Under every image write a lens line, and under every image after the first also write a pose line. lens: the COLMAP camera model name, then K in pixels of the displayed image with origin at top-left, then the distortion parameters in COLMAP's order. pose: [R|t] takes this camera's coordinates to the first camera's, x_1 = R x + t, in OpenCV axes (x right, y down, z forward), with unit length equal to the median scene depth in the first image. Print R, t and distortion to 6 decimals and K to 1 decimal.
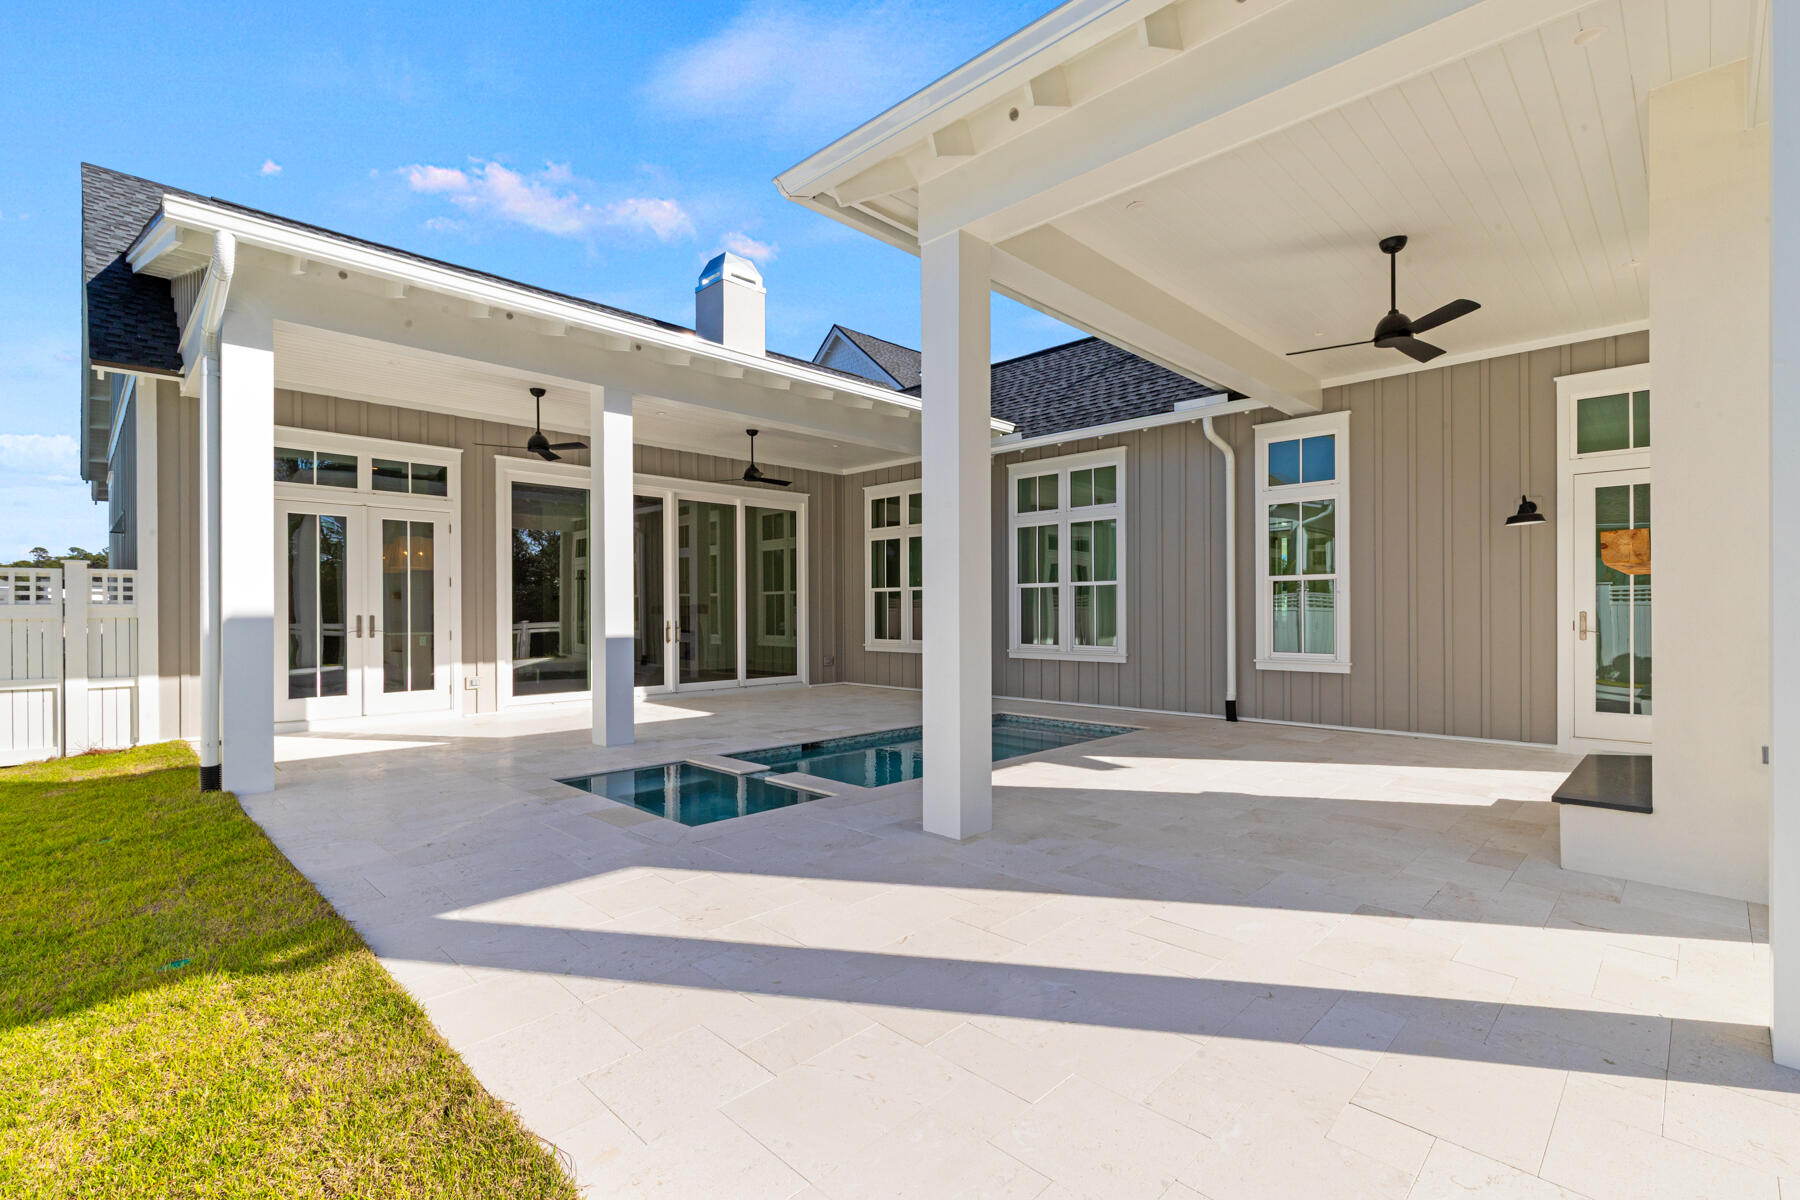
lens RADIAL K [[819.9, 0, 892.4], [0, 819.9, 615.1], [0, 0, 1]] dist [0.010771, -0.000887]
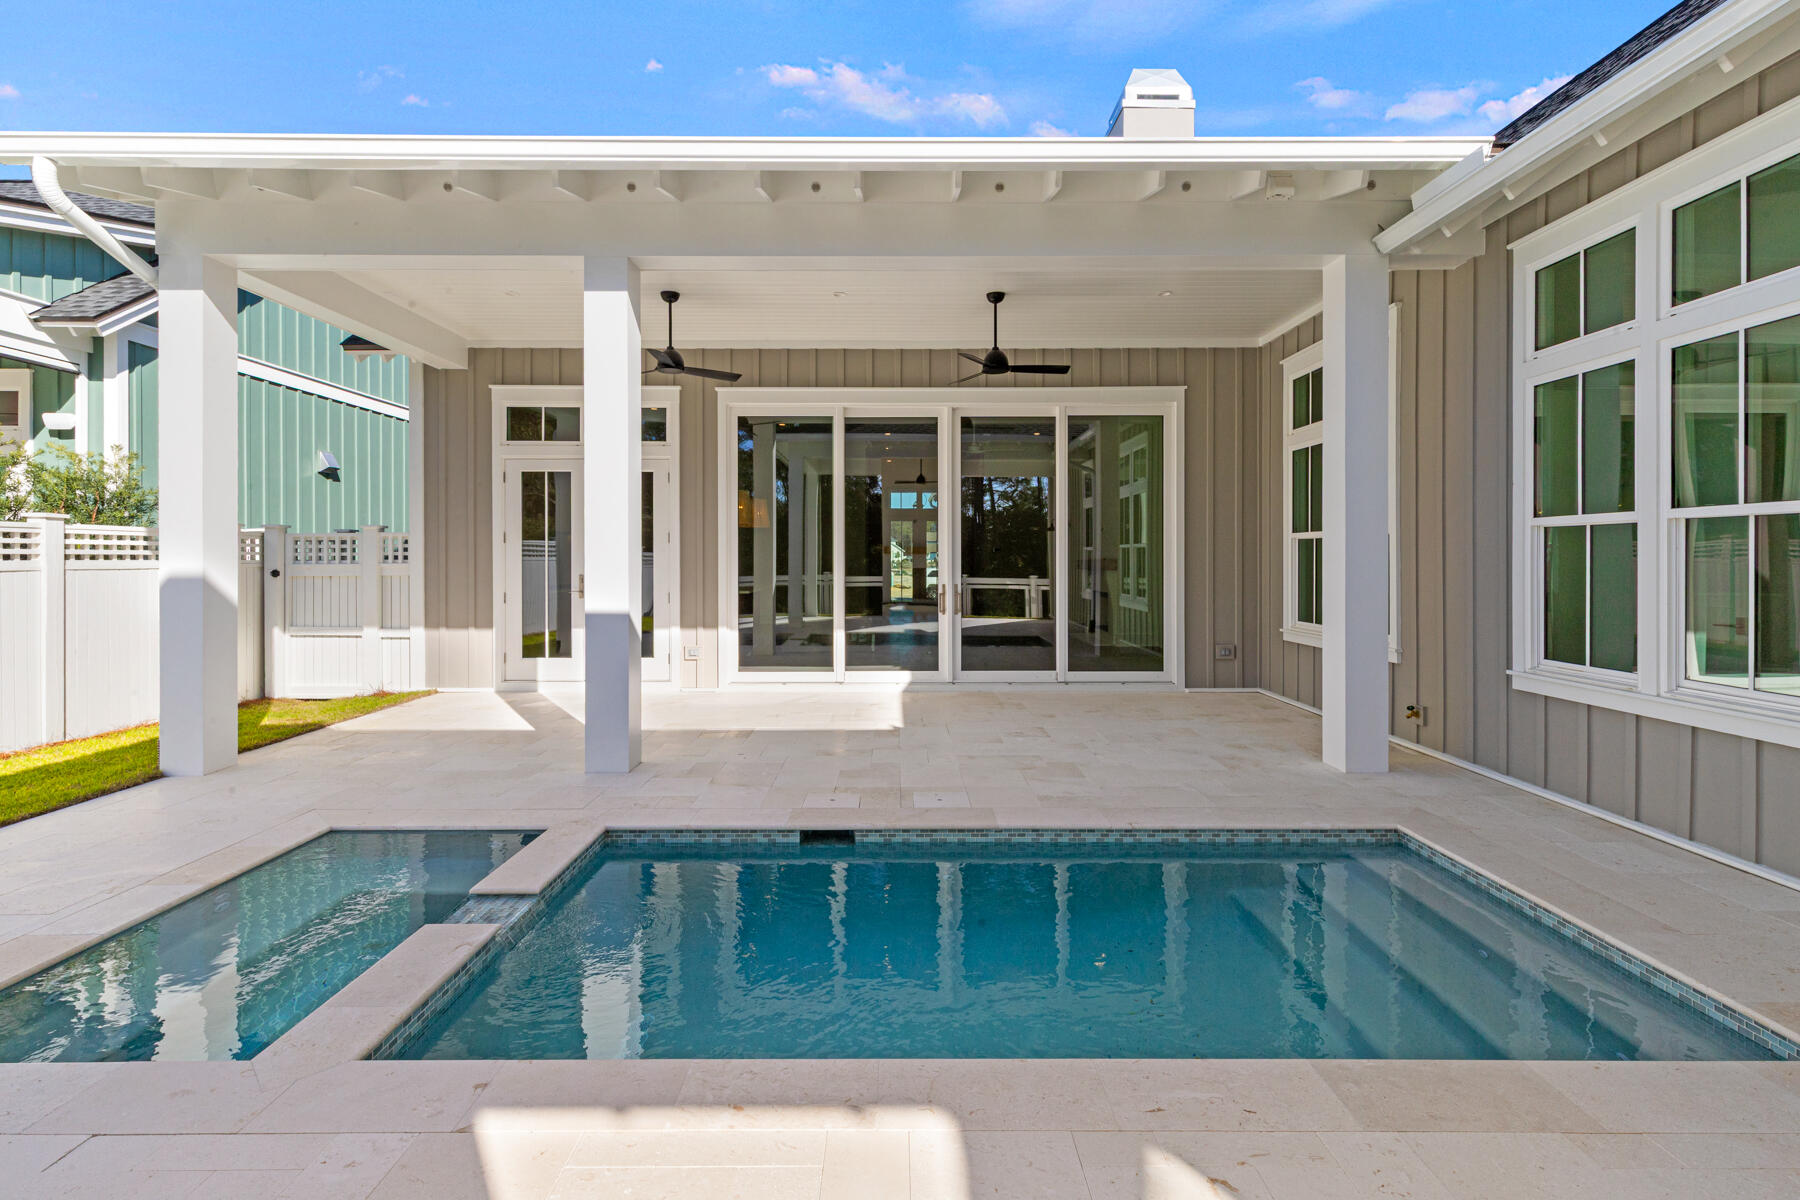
lens RADIAL K [[819.9, 0, 901.4], [0, 819.9, 557.8], [0, 0, 1]] dist [0.010771, -0.000887]
pose [[0.706465, 0.002004, -0.707745, 0.235285], [-0.005338, 0.999983, -0.002496, -0.015287], [0.707728, 0.005541, 0.706463, 0.491031]]
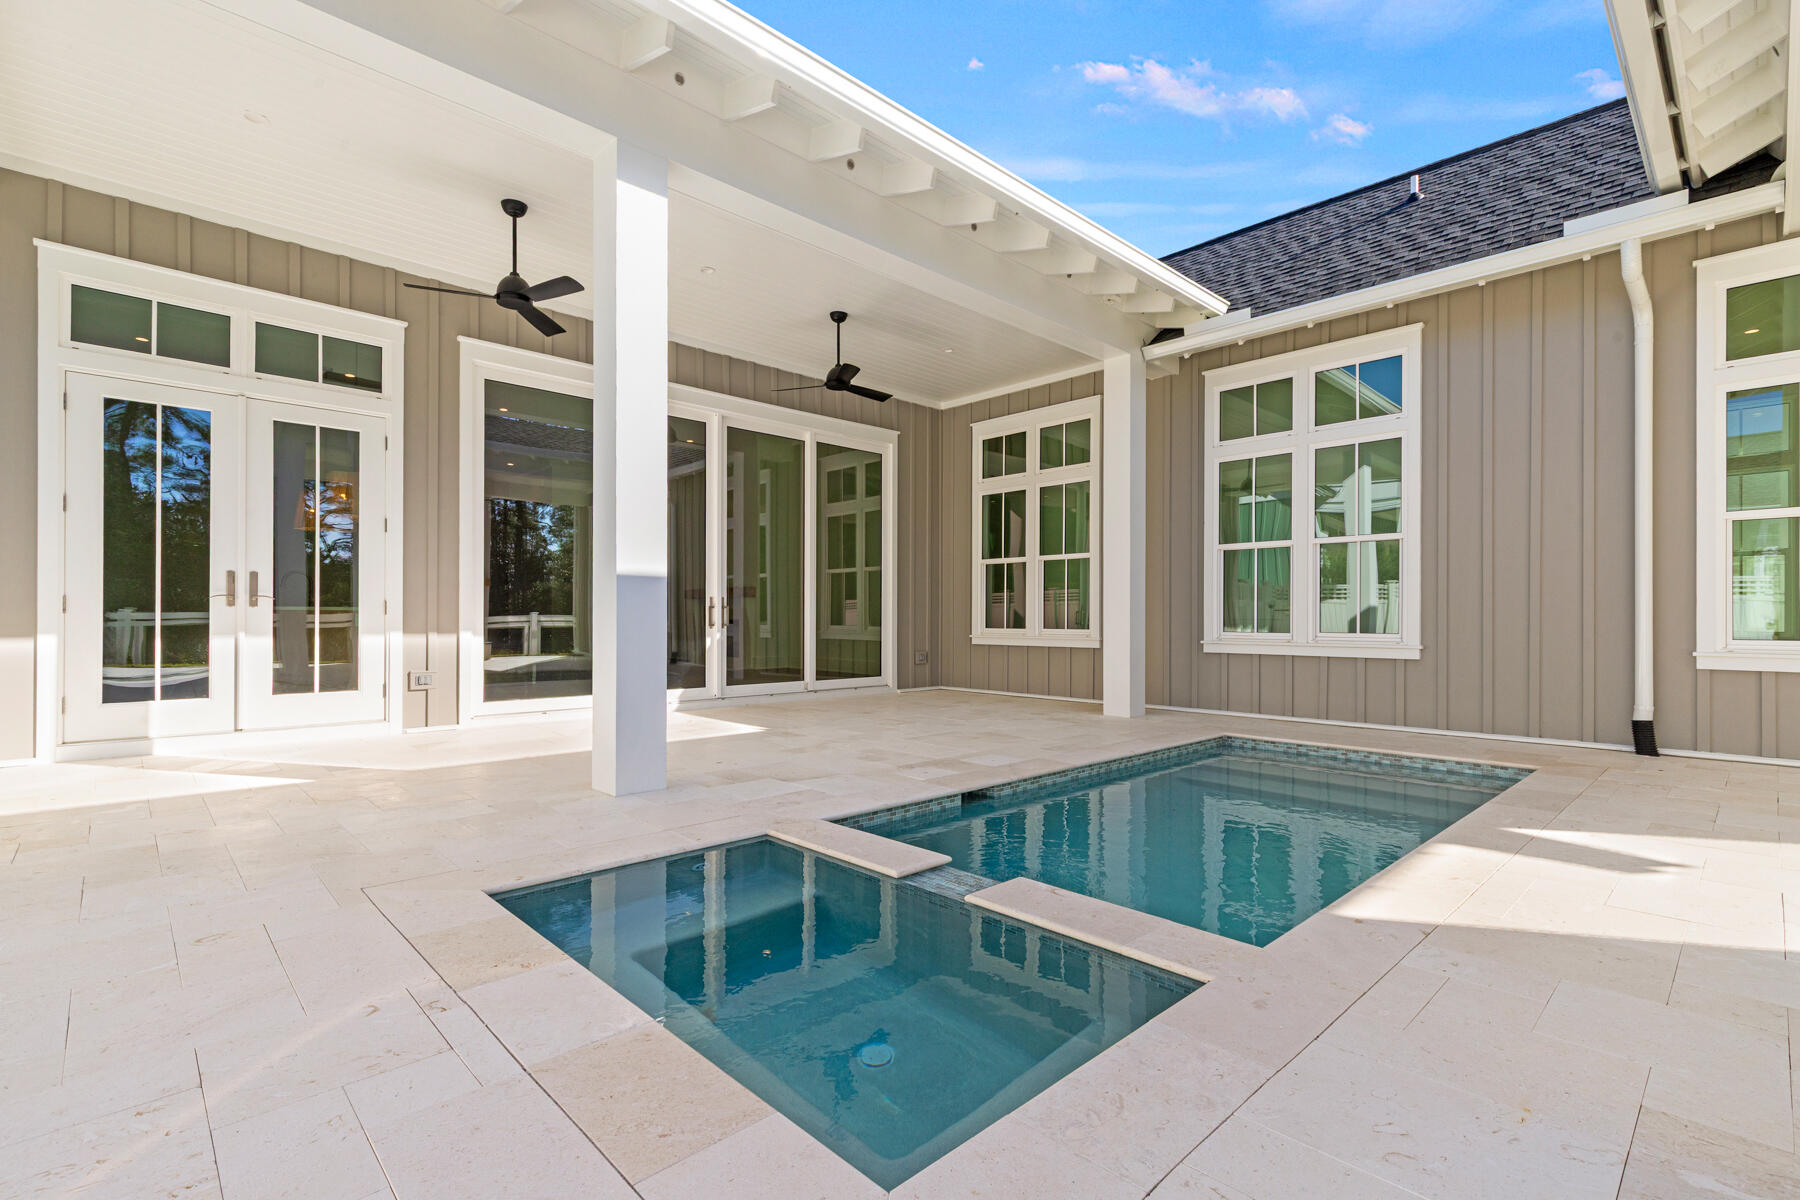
lens RADIAL K [[819.9, 0, 893.1], [0, 819.9, 612.7], [0, 0, 1]] dist [0.010771, -0.000887]
pose [[0.999568, 0.005910, -0.028774, -0.104870], [-0.006237, 0.999917, -0.011304, 0.030023], [0.028705, 0.011479, 0.999522, 0.322377]]
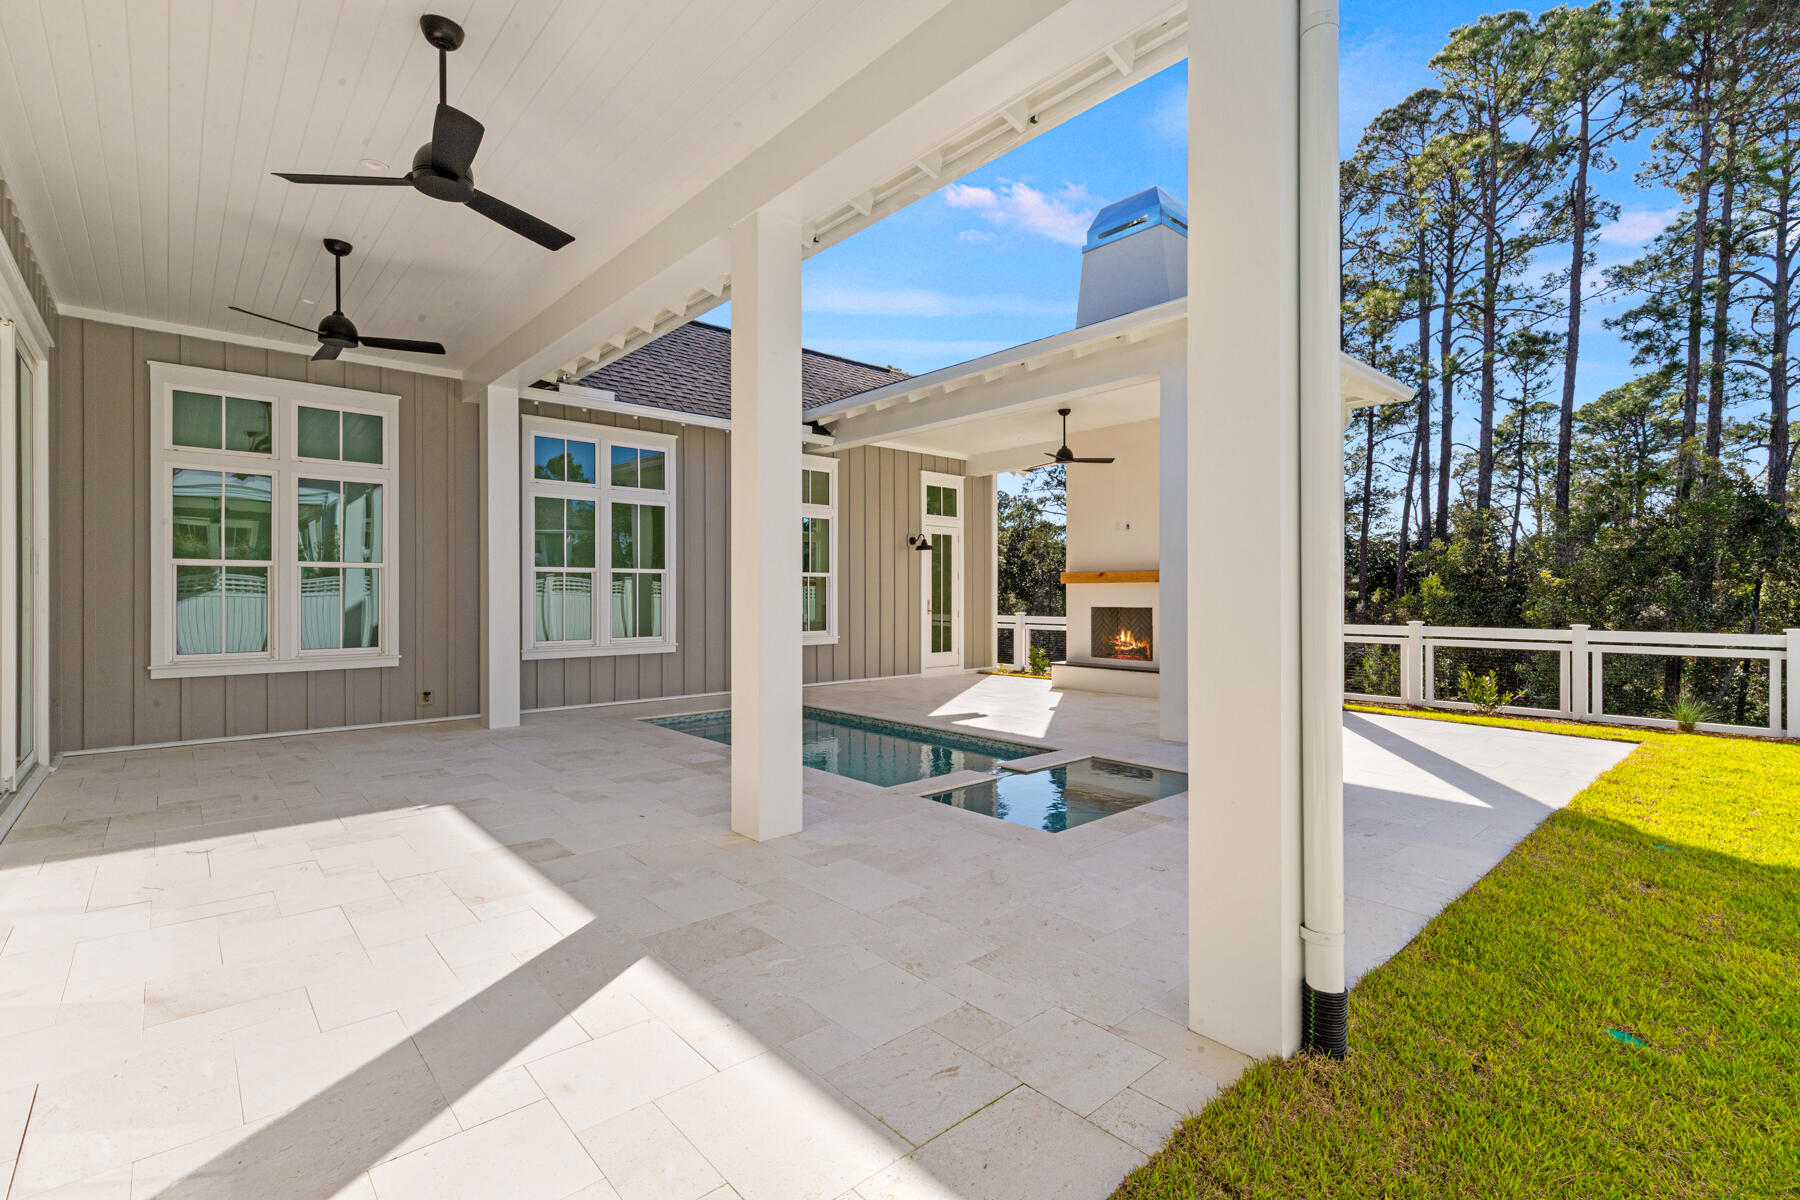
lens RADIAL K [[819.9, 0, 868.3], [0, 819.9, 600.0], [0, 0, 1]] dist [0.010771, -0.000887]
pose [[0.067114, -0.000397, 0.997745, -0.658683], [0.009480, 0.999955, -0.000240, -0.002358], [-0.997700, 0.009474, 0.067115, 0.656797]]
